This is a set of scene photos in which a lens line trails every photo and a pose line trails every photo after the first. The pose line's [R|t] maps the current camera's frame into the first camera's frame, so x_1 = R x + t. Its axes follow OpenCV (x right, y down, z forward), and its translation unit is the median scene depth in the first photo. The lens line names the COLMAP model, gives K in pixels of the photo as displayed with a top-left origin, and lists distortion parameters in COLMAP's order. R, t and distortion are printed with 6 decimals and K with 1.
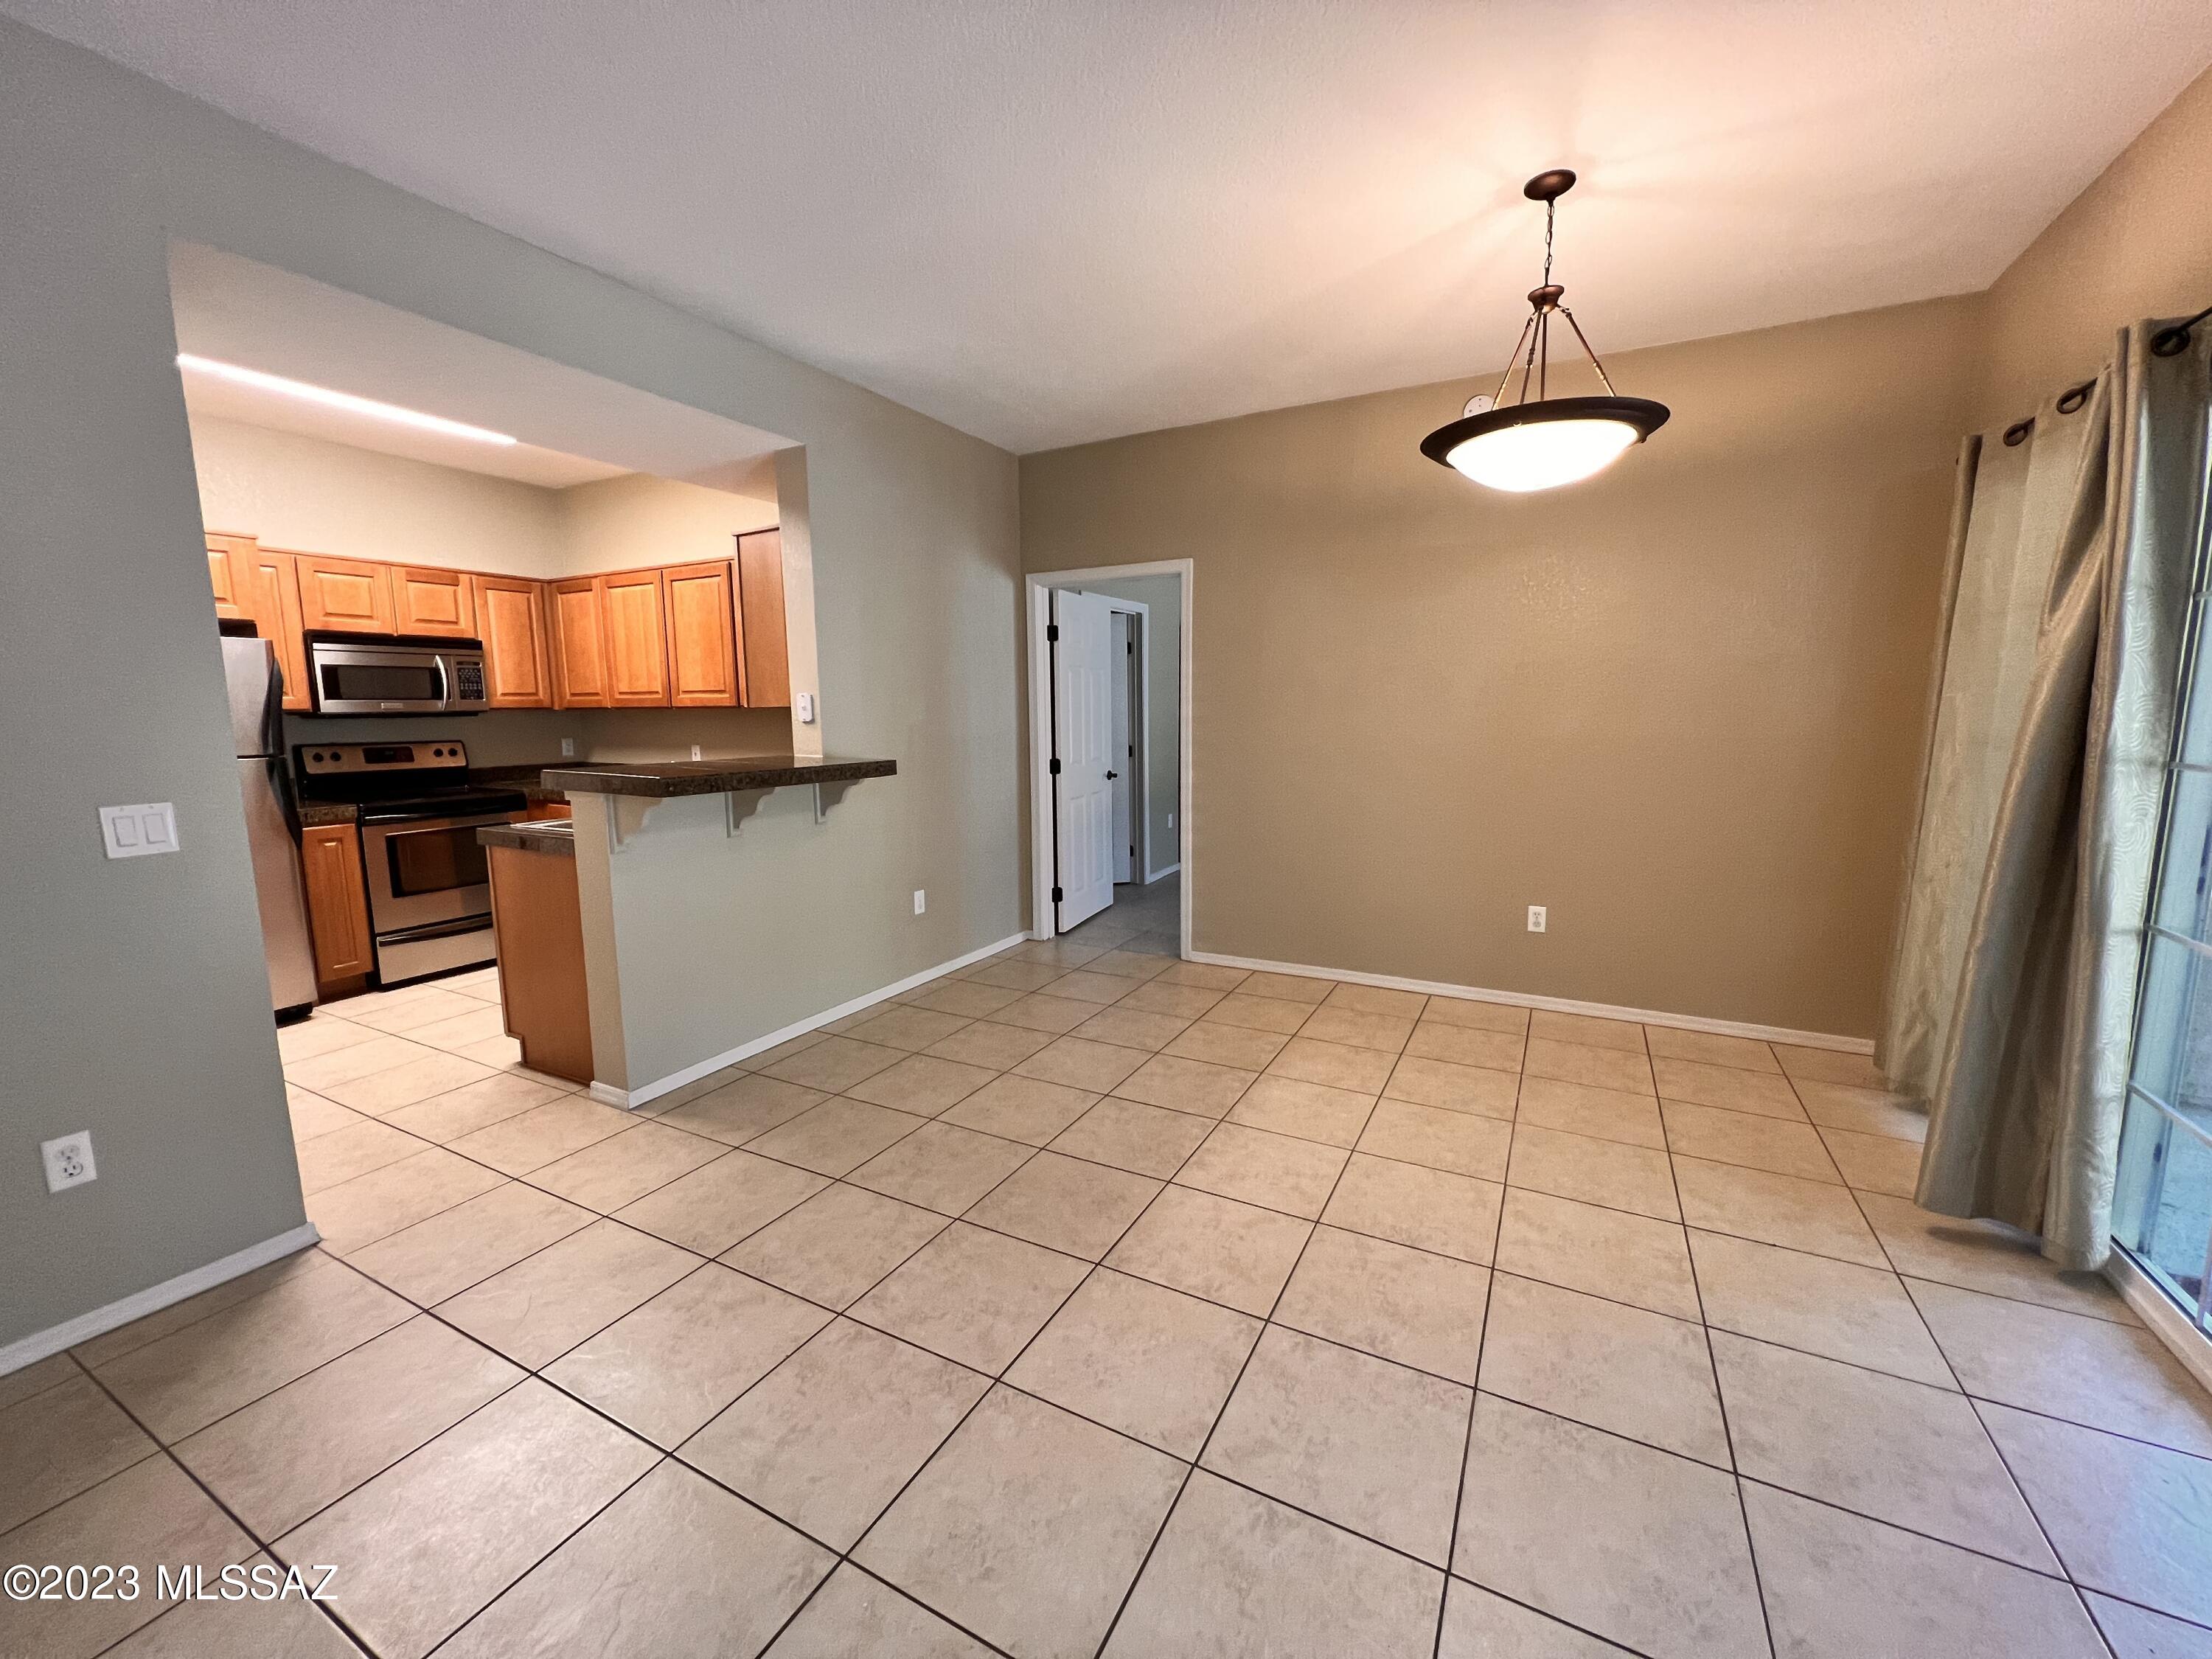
lens RADIAL K [[881.4, 0, 1100.4], [0, 881.4, 826.2], [0, 0, 1]] dist [0.000064, -0.000231]
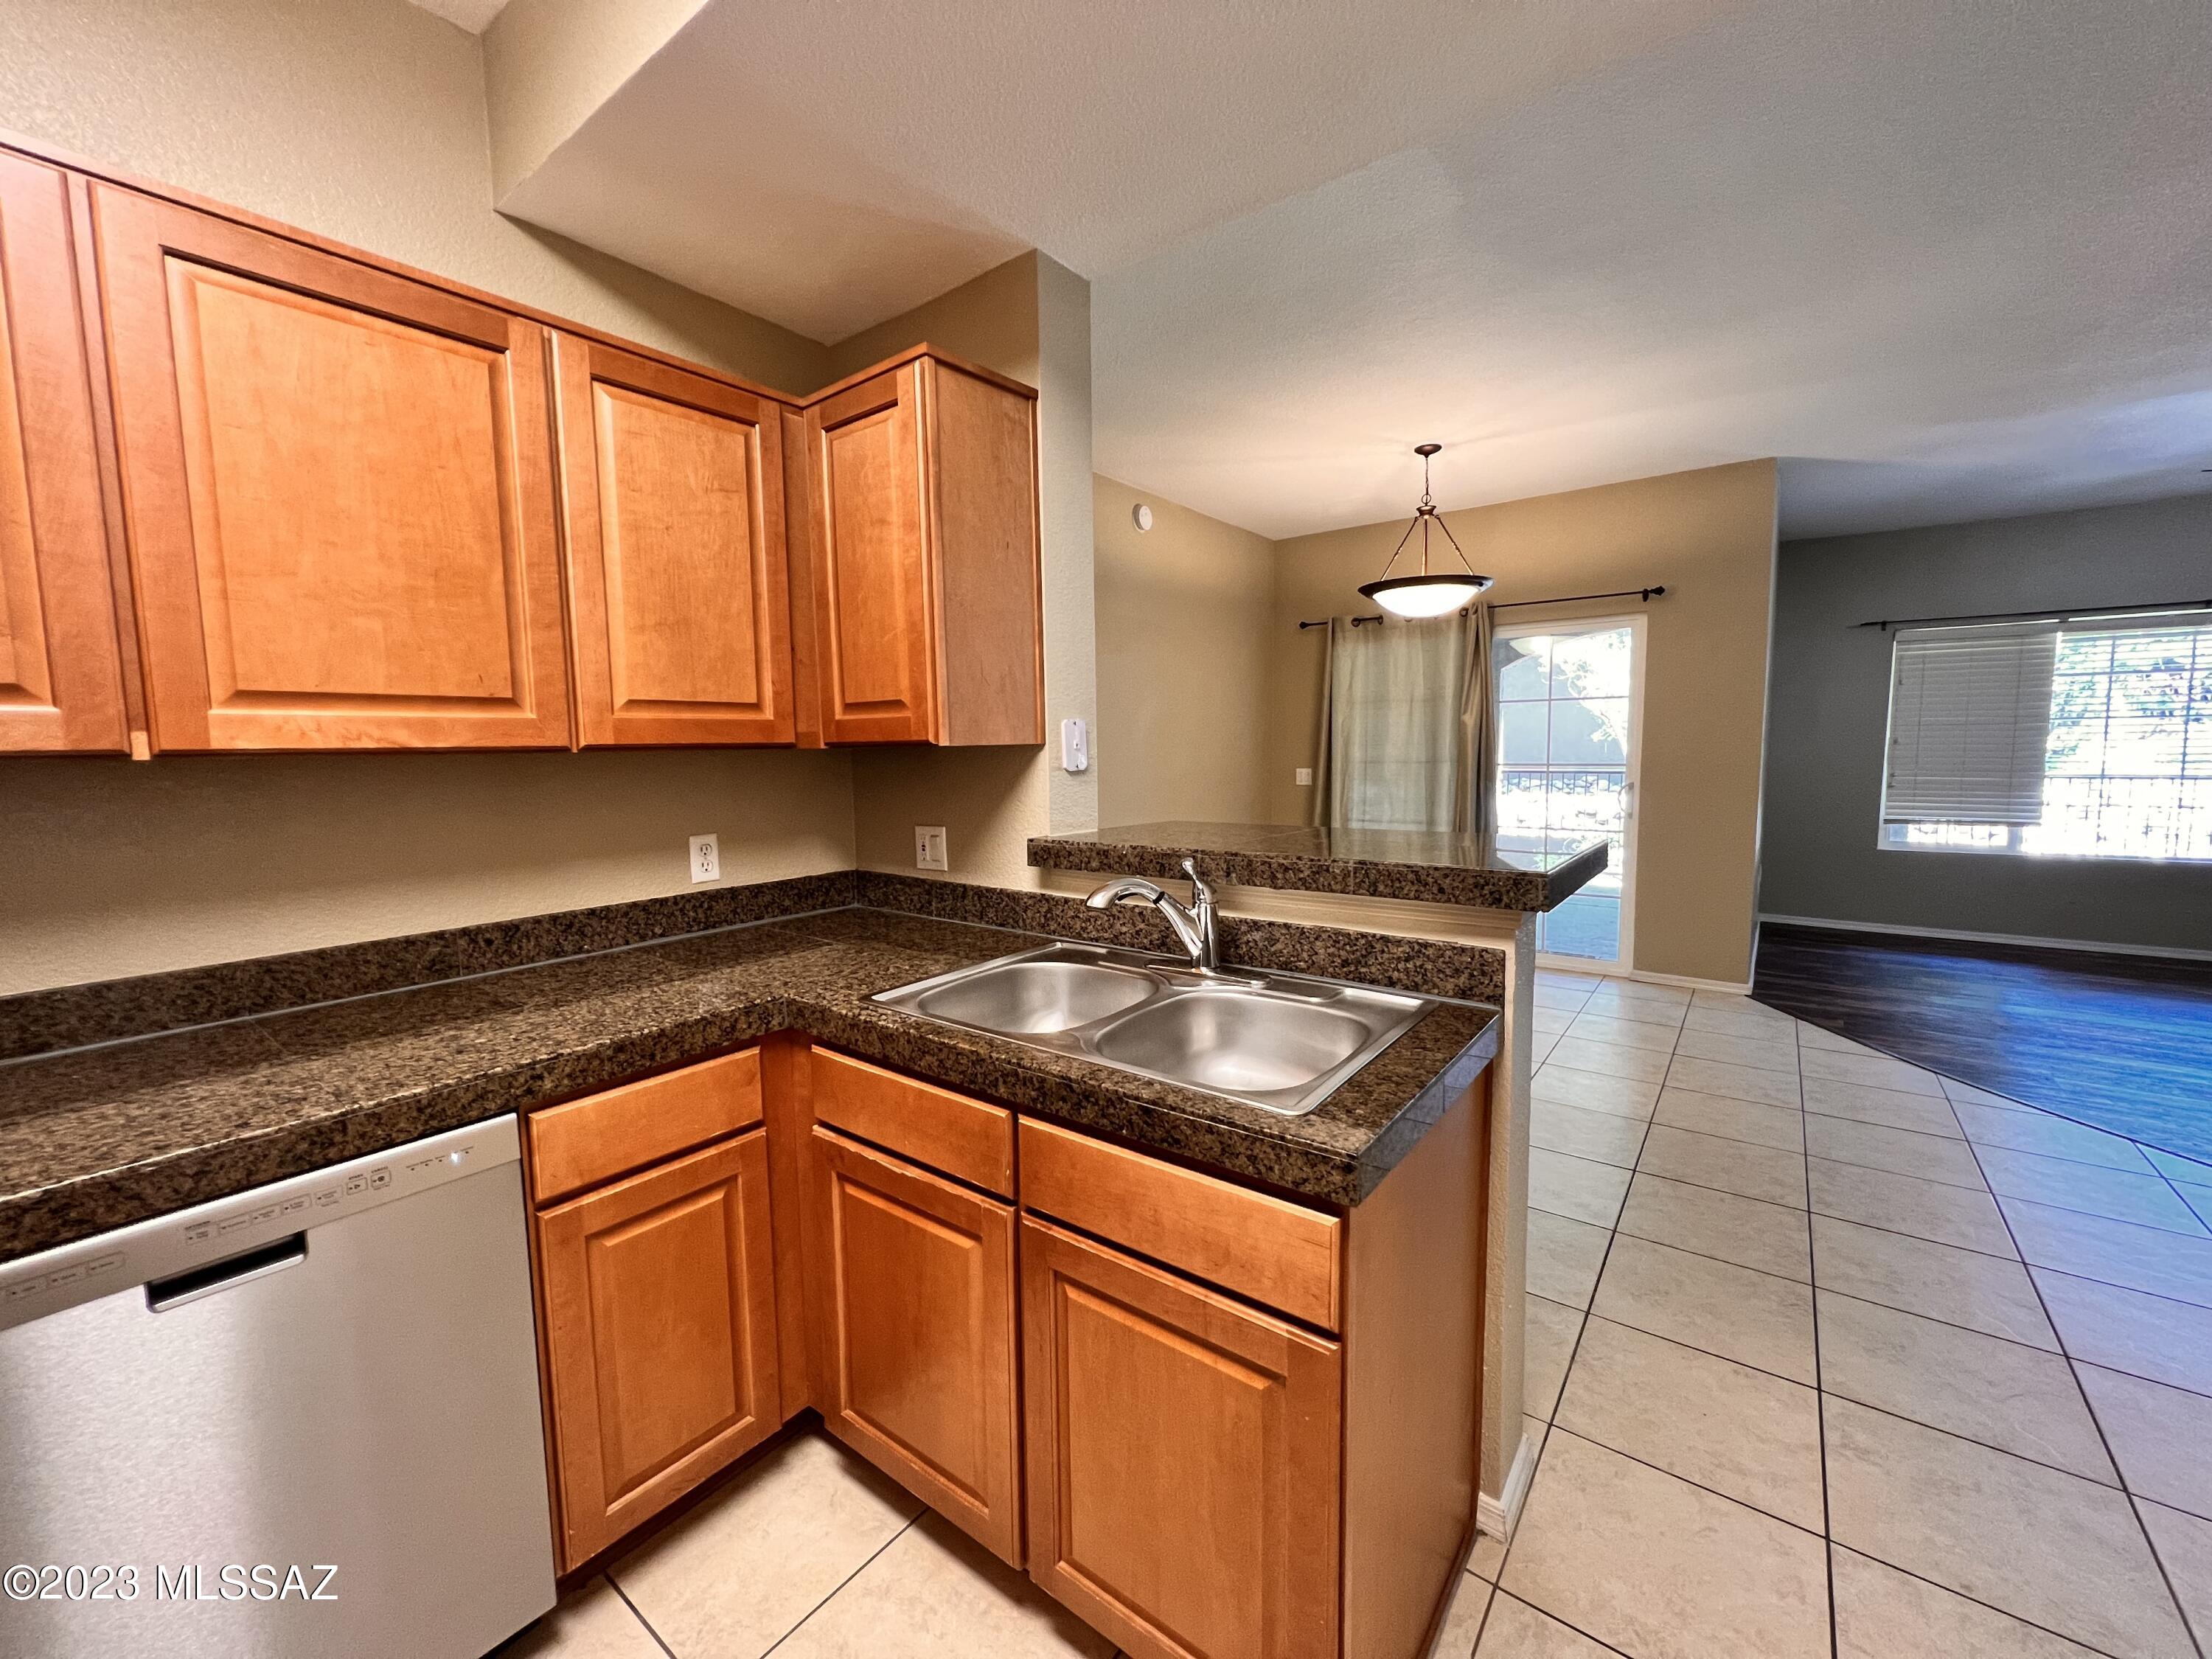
lens RADIAL K [[881.4, 0, 1105.9], [0, 881.4, 824.4], [0, 0, 1]] dist [0.000064, -0.000231]
pose [[0.159078, -0.083174, 0.983756, -0.890411], [0.145780, 0.987501, 0.059918, -0.109466], [-0.976444, 0.133880, 0.169215, 0.885822]]
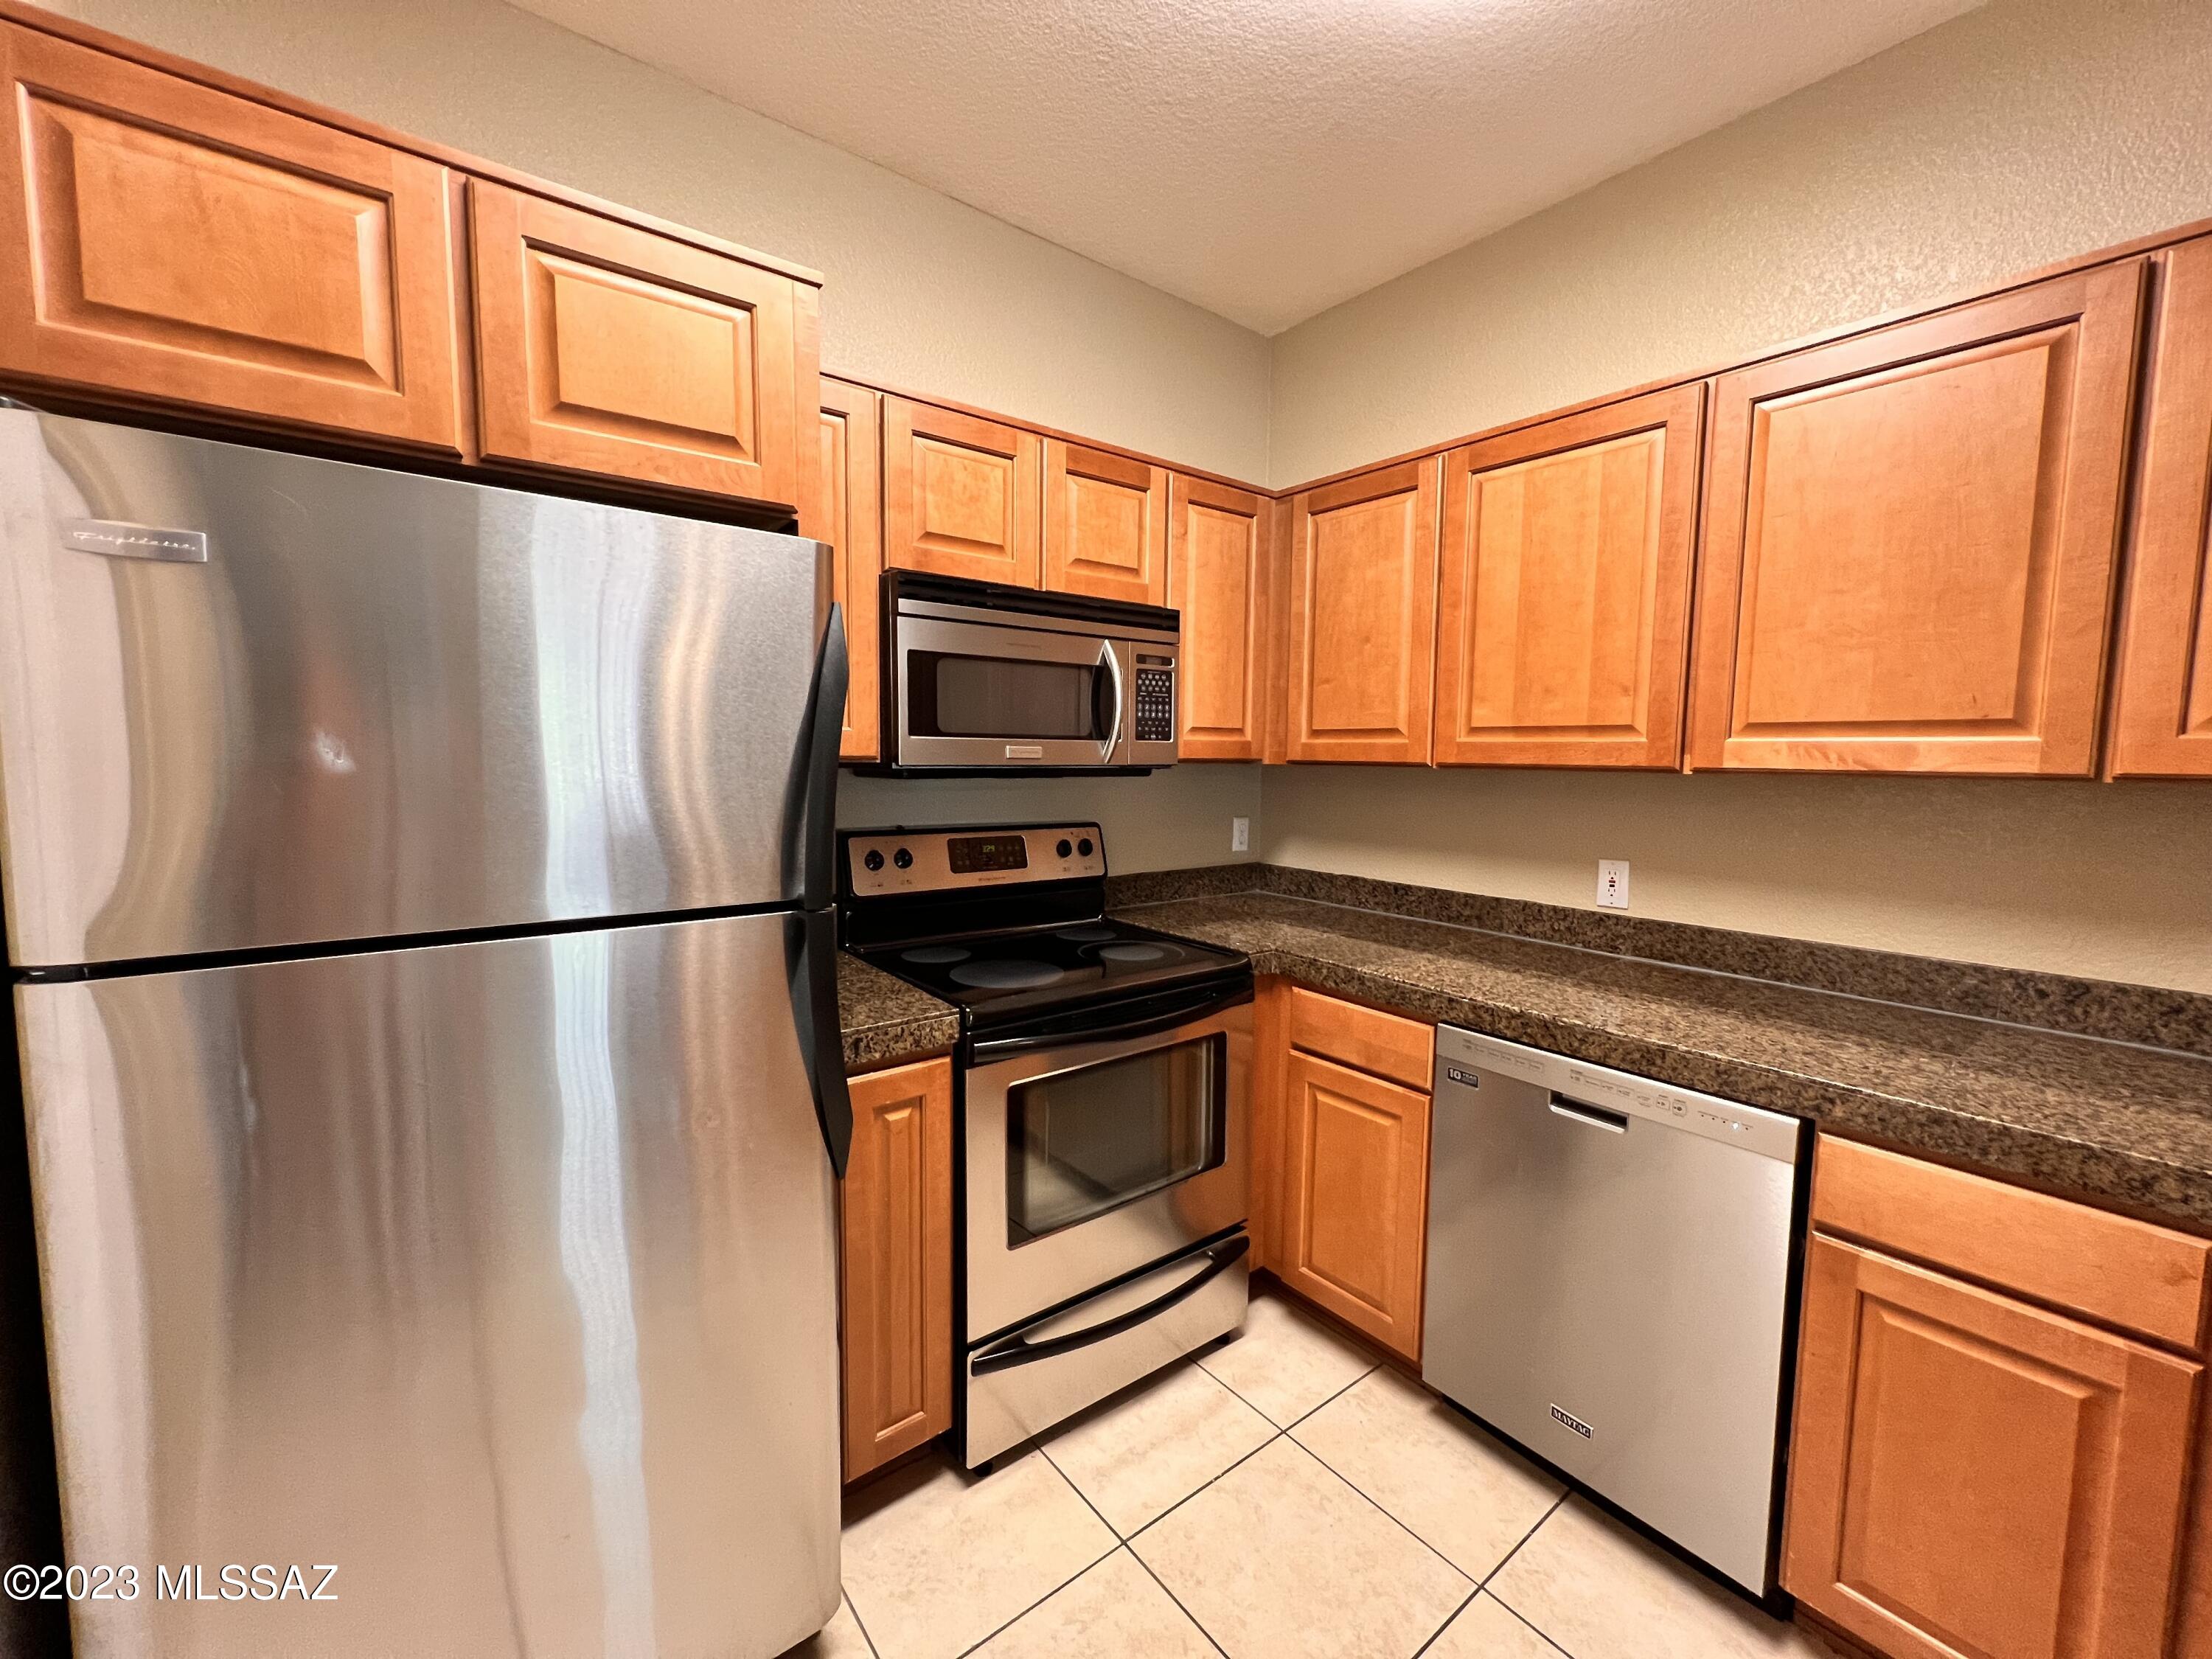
lens RADIAL K [[881.4, 0, 1108.5], [0, 881.4, 826.9], [0, 0, 1]] dist [0.000064, -0.000231]
pose [[0.917350, 0.053867, -0.394421, -0.581449], [-0.075339, 0.996389, -0.039145, -0.084113], [0.390889, 0.065625, 0.918096, 0.610340]]
